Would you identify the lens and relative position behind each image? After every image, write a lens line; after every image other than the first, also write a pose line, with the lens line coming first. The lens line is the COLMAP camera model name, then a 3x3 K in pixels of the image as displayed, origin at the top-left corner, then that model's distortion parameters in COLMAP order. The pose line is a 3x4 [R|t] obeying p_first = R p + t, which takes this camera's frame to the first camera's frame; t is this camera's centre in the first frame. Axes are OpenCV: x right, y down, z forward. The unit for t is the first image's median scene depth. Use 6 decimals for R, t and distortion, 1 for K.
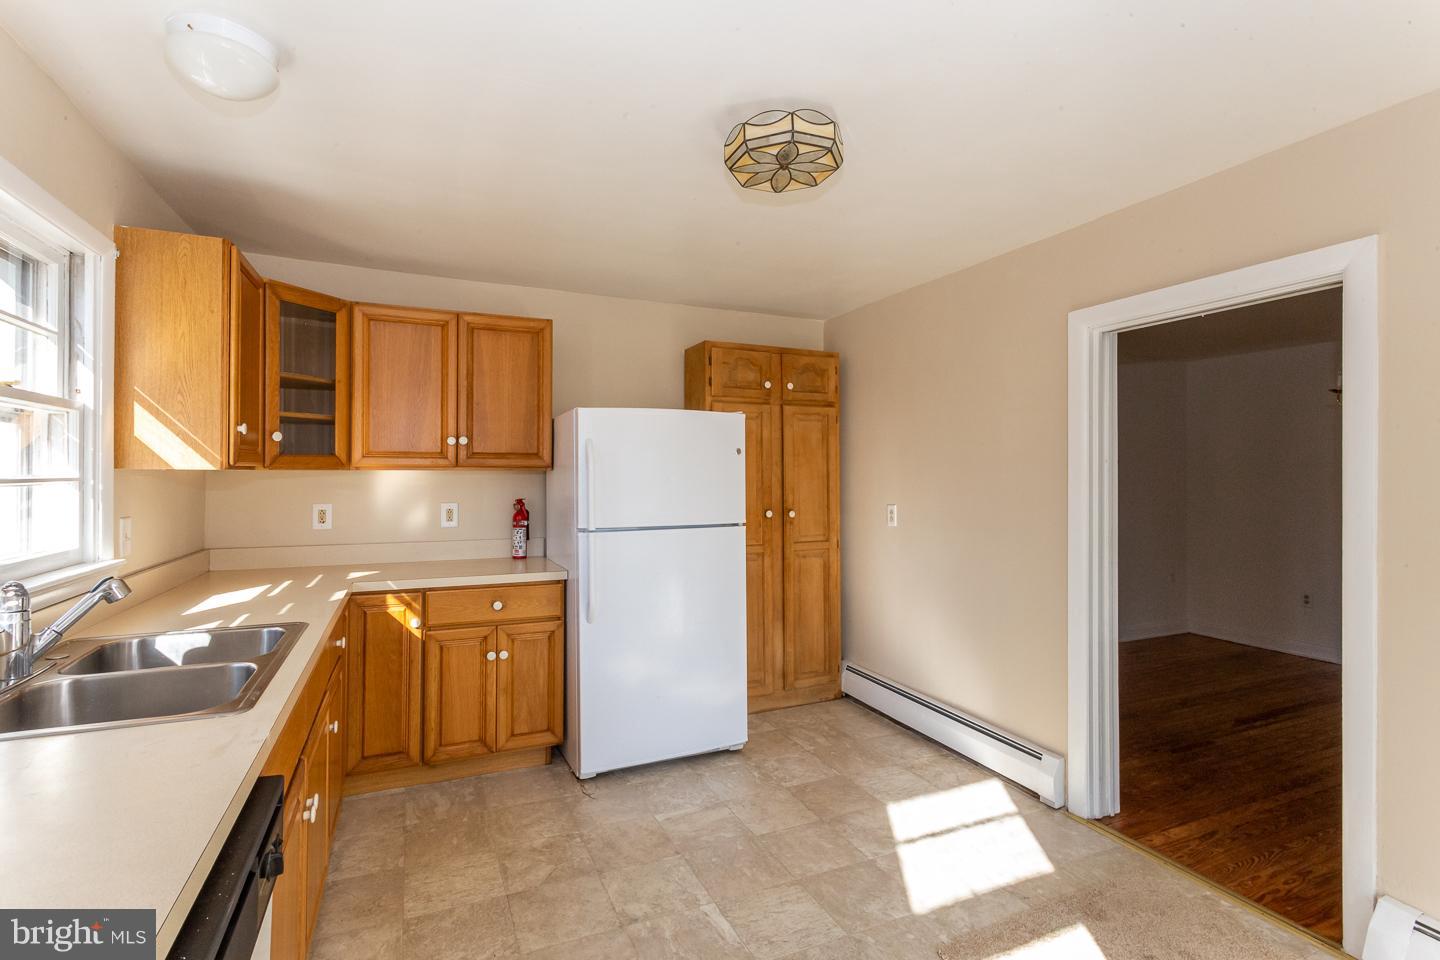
lens RADIAL K [[680.6, 0, 725.5], [0, 680.6, 465.9], [0, 0, 1]] dist [0.000347, 0.000175]
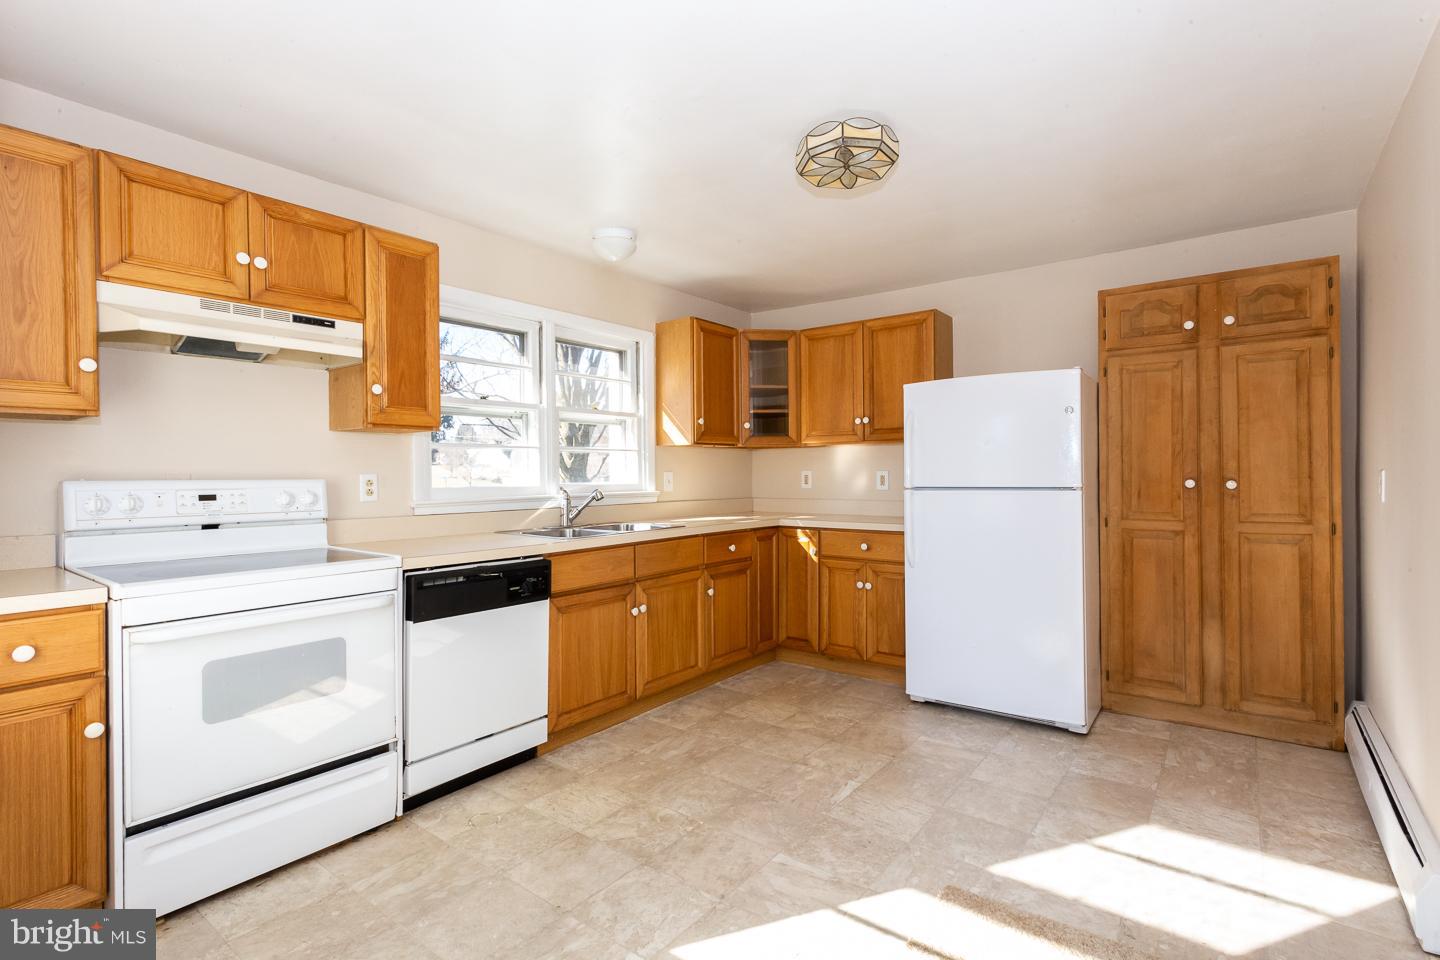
lens RADIAL K [[699.0, 0, 718.1], [0, 699.0, 469.3], [0, 0, 1]] dist [-0.001598, -0.000422]
pose [[0.464493, -0.013061, -0.885480, 0.708322], [0.018853, 0.999810, -0.004857, 0.061472], [0.885376, -0.014438, 0.464651, 0.148913]]
